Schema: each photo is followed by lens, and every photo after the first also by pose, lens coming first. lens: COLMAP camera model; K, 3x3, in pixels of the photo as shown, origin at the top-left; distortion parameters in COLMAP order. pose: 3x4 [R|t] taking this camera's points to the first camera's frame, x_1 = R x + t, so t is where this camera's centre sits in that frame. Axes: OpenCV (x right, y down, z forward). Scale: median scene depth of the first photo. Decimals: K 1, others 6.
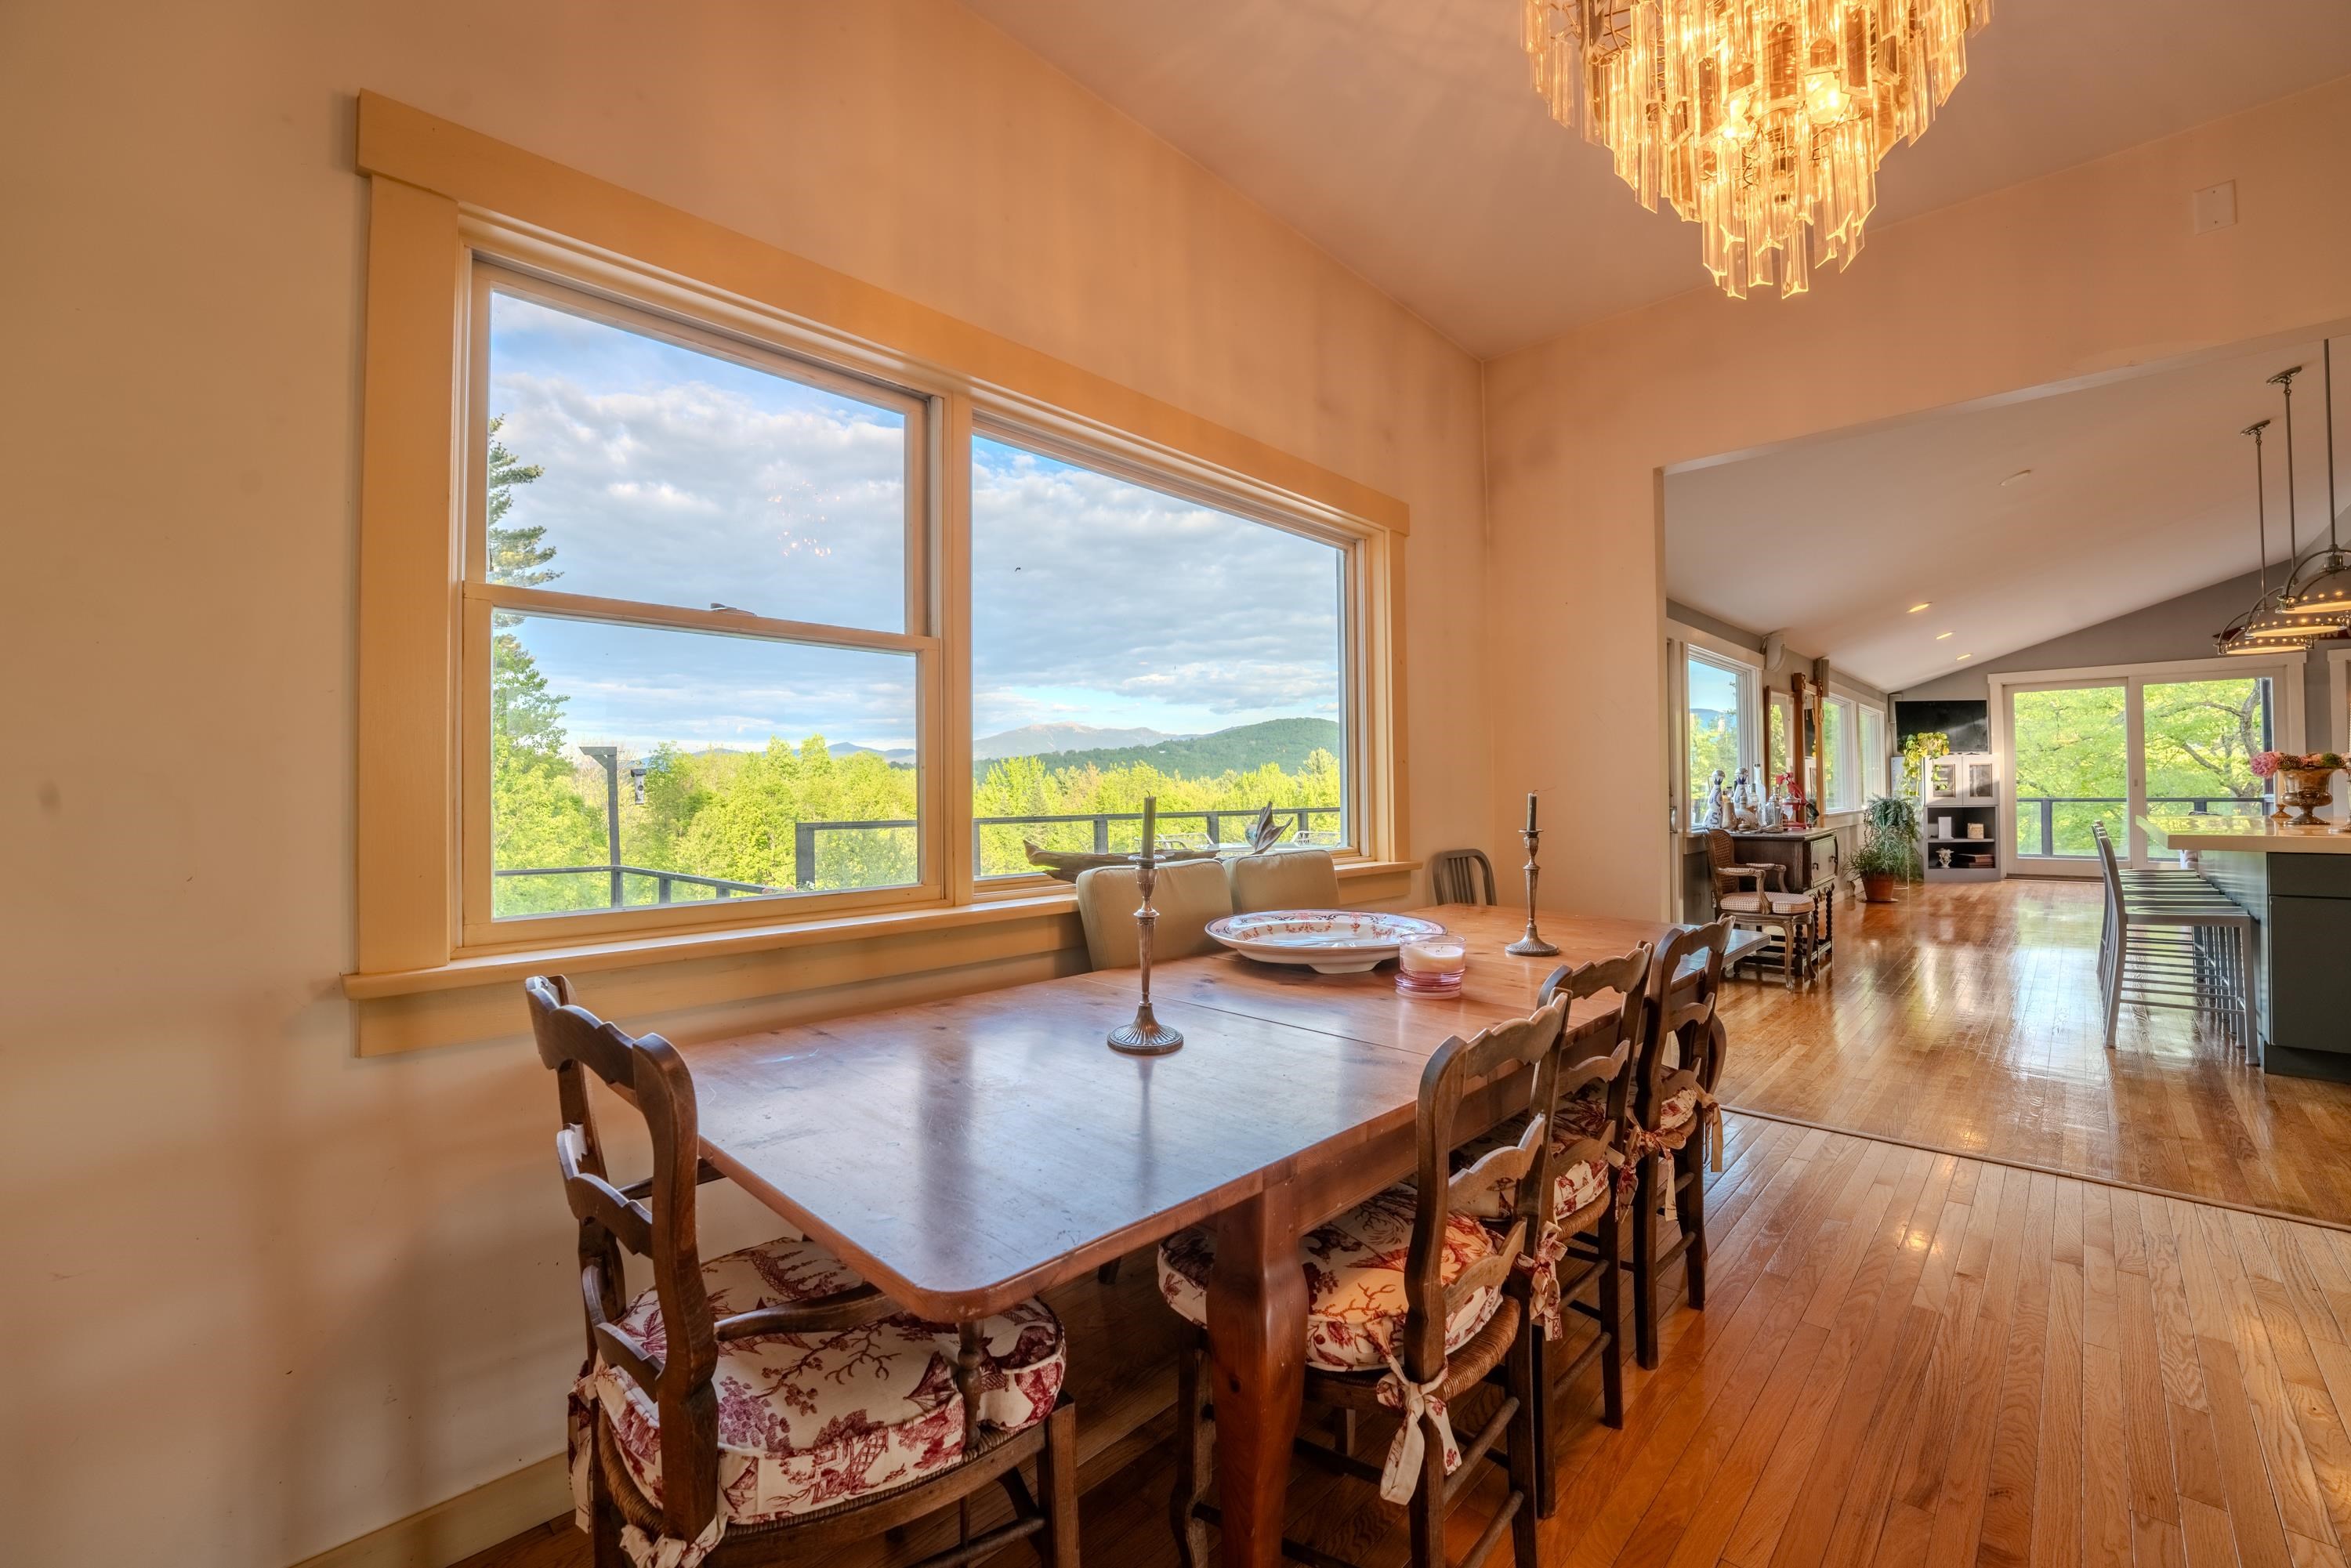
lens RADIAL K [[943.1, 0, 1170.7], [0, 943.1, 792.6], [0, 0, 1]] dist [-0.022826, 0.000111]
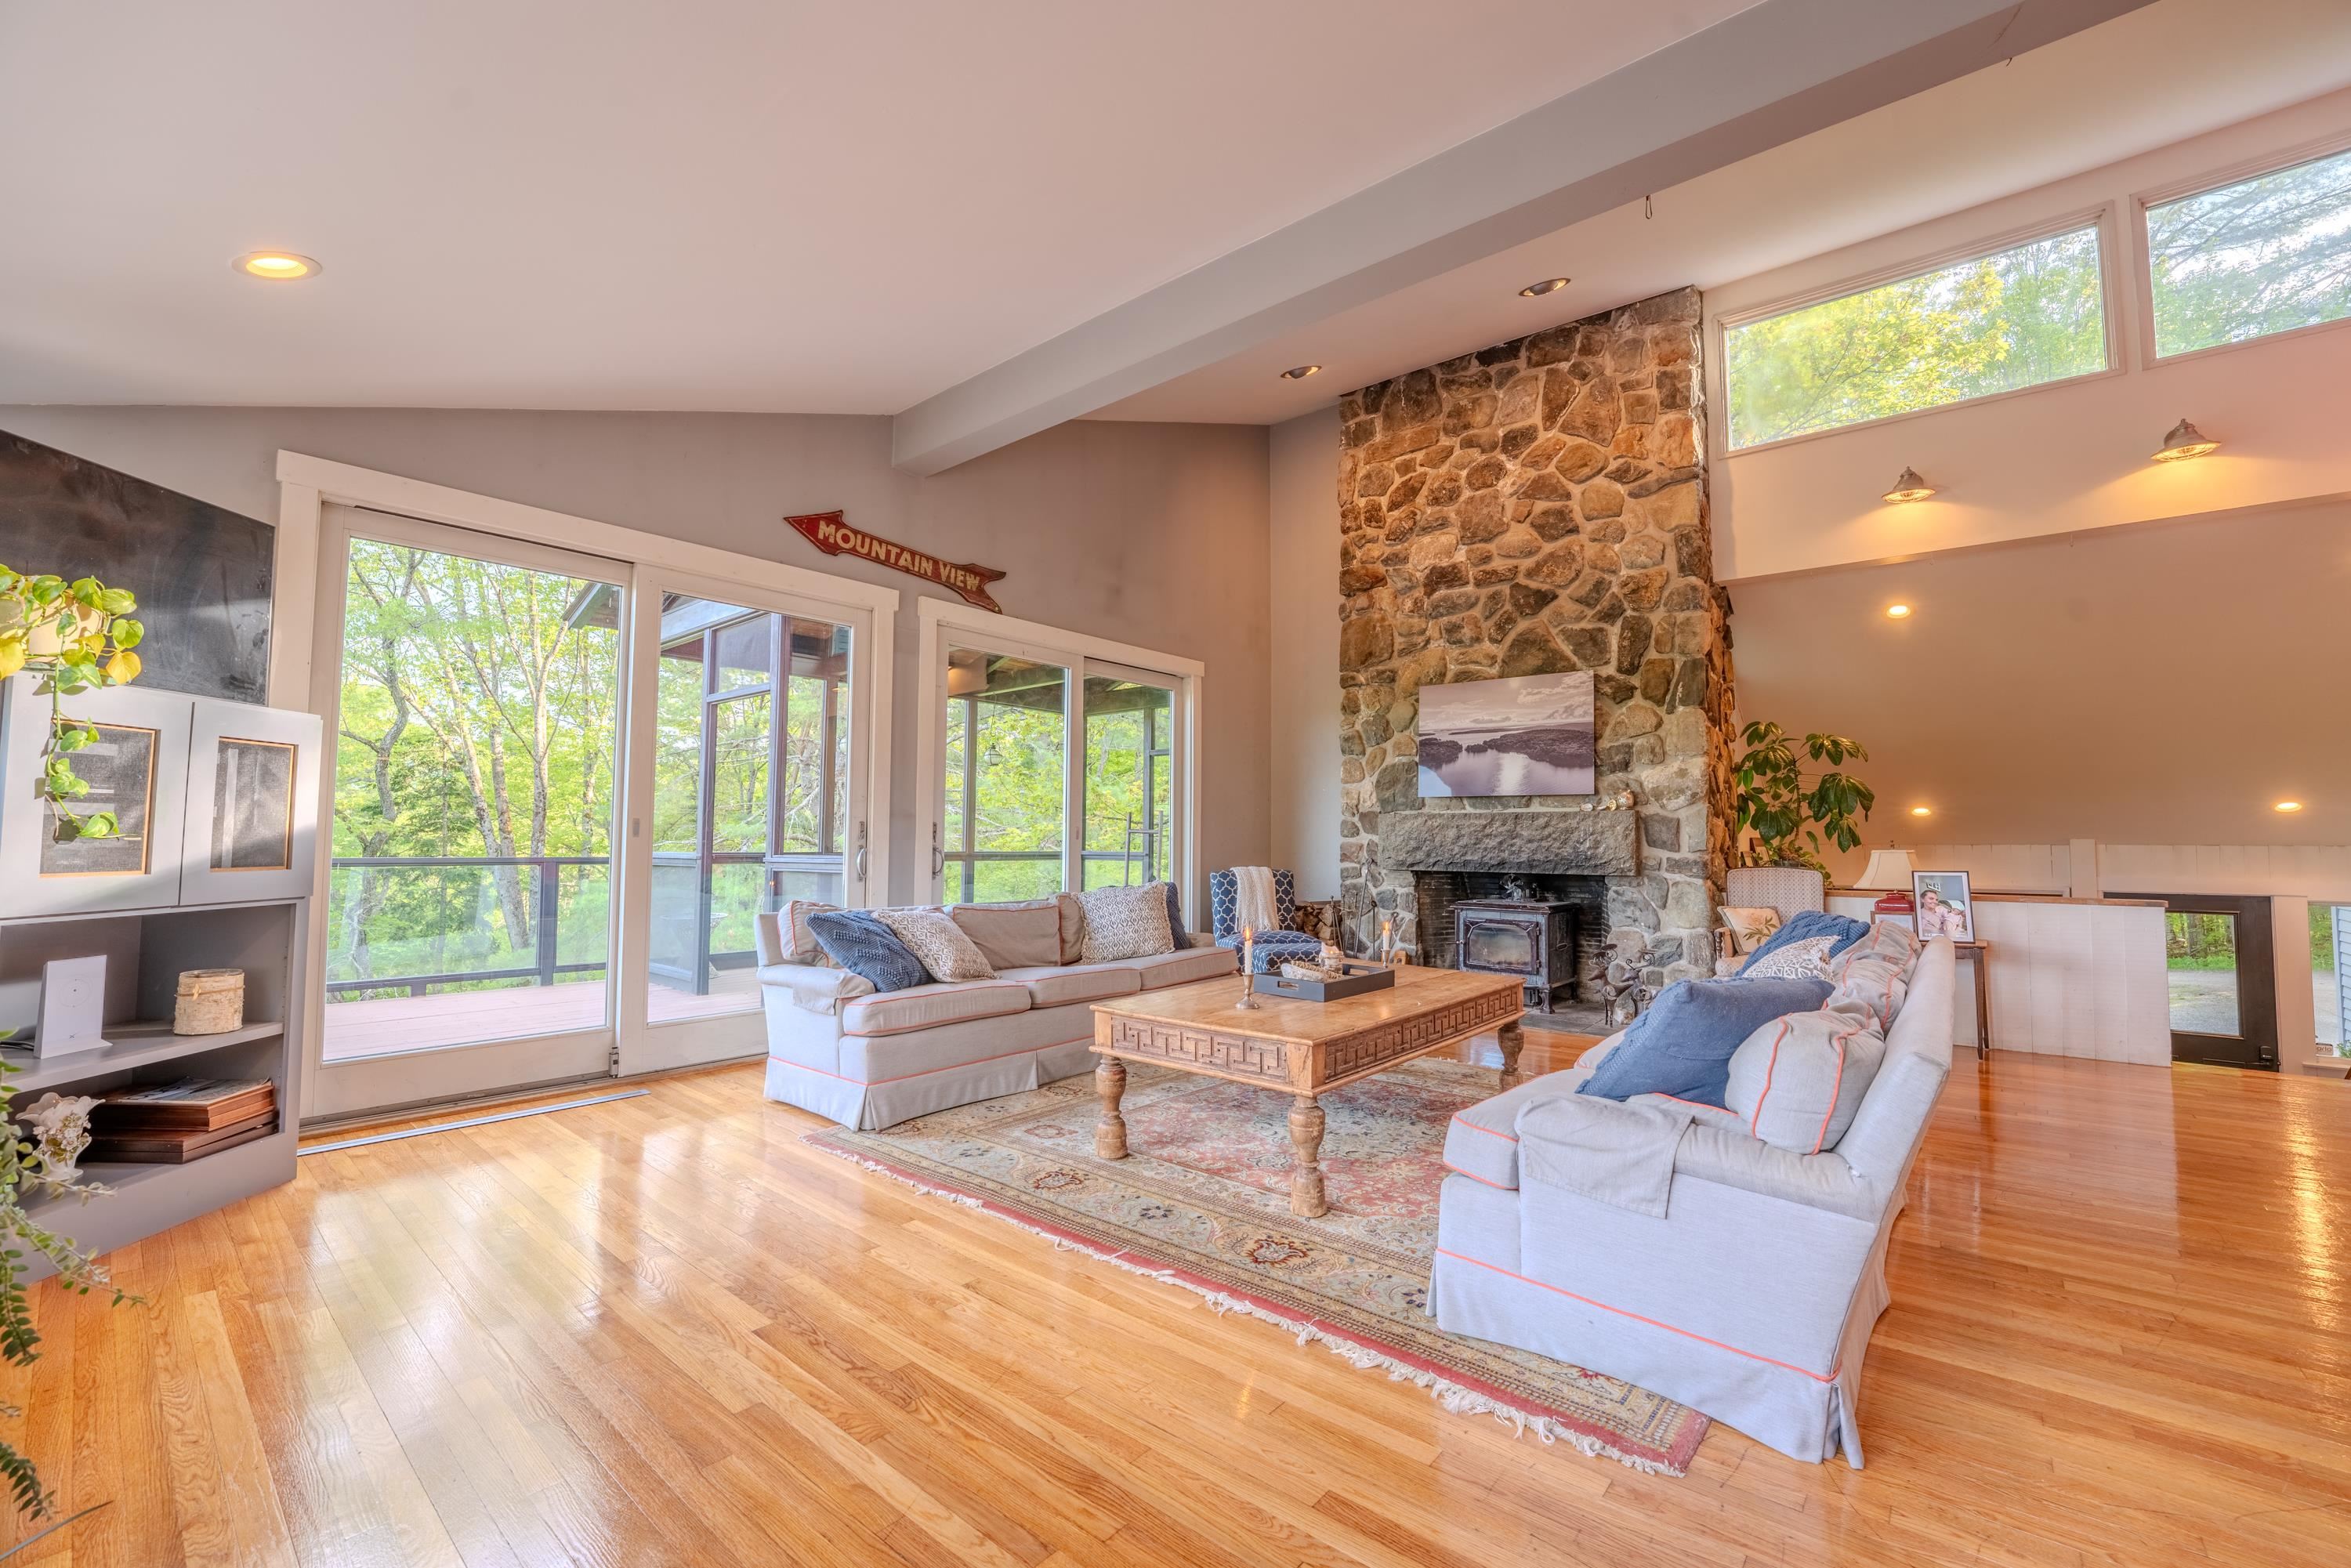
lens RADIAL K [[953.9, 0, 1175.5], [0, 953.9, 784.0], [0, 0, 1]] dist [-0.022713, 0.000366]
pose [[-0.074169, 0.067604, 0.994952, 0.572240], [-0.008675, 0.997618, -0.068431, -0.003161], [-0.997208, -0.013706, -0.073406, 0.731882]]
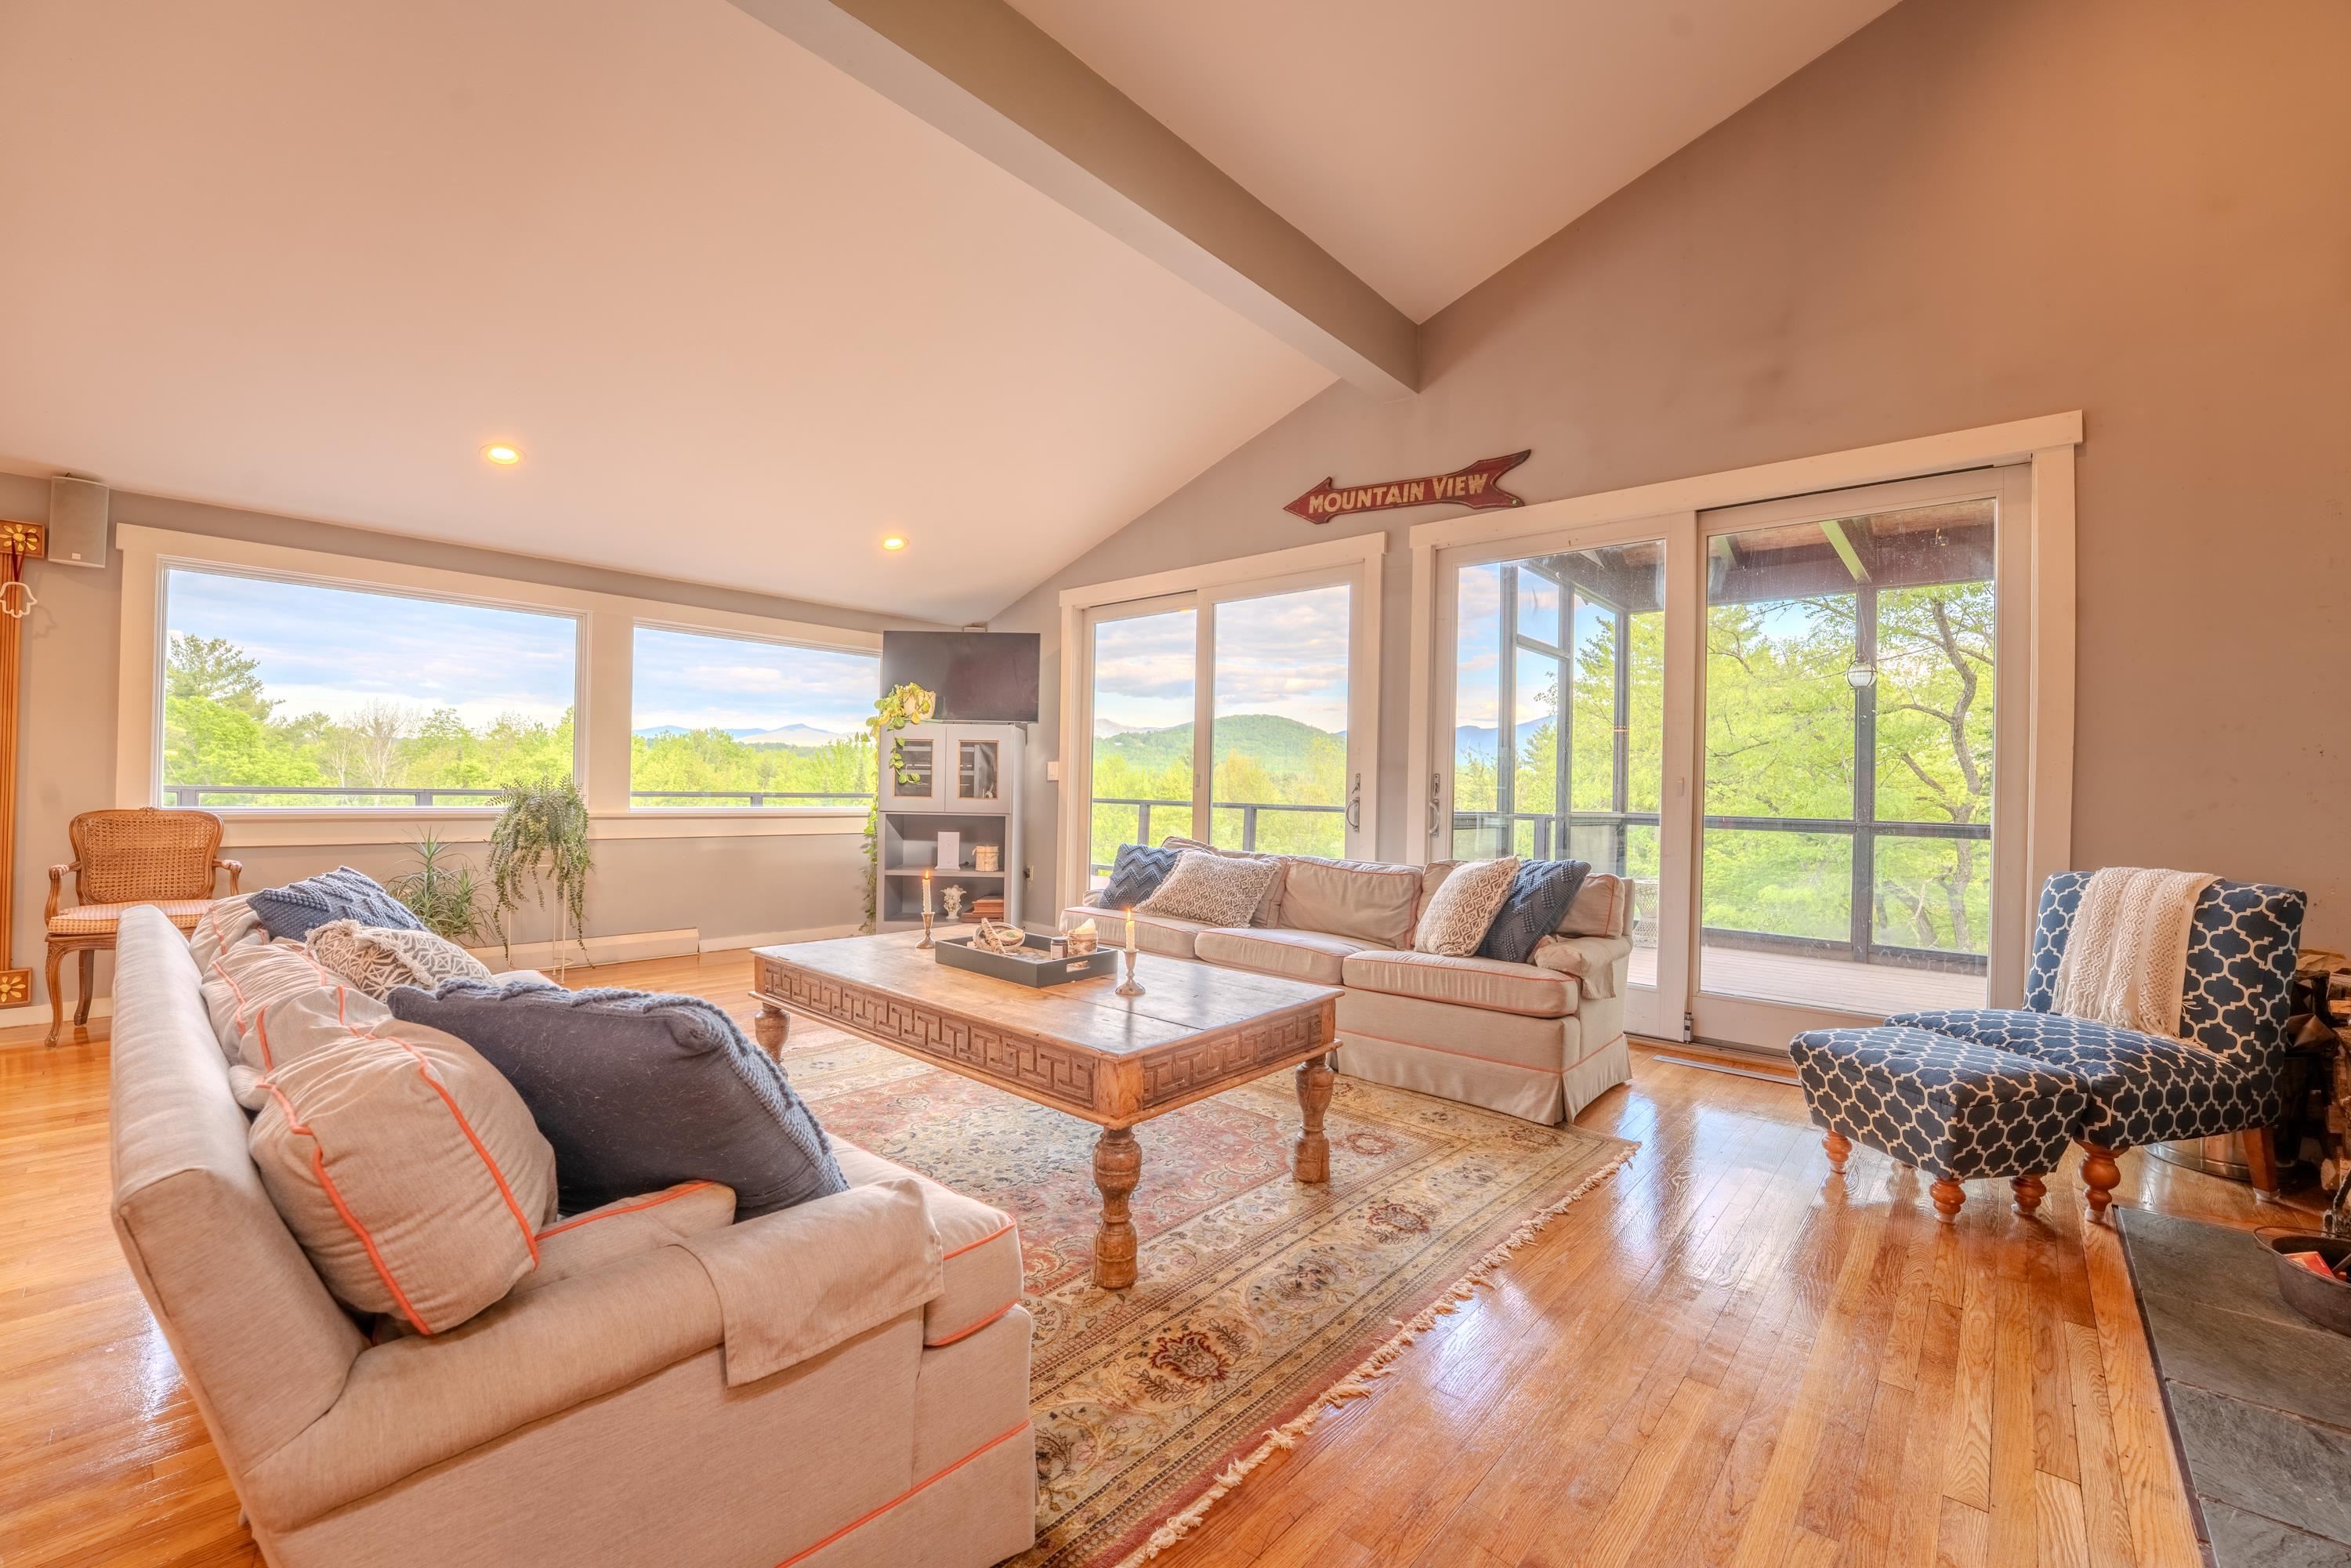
lens RADIAL K [[953.9, 0, 1175.5], [0, 953.9, 784.0], [0, 0, 1]] dist [-0.022713, 0.000366]
pose [[0.998246, 0.031856, 0.049892, 0.926323], [-0.031744, 0.999491, -0.003046, -0.006045], [-0.049963, 0.001457, 0.998750, 0.393525]]
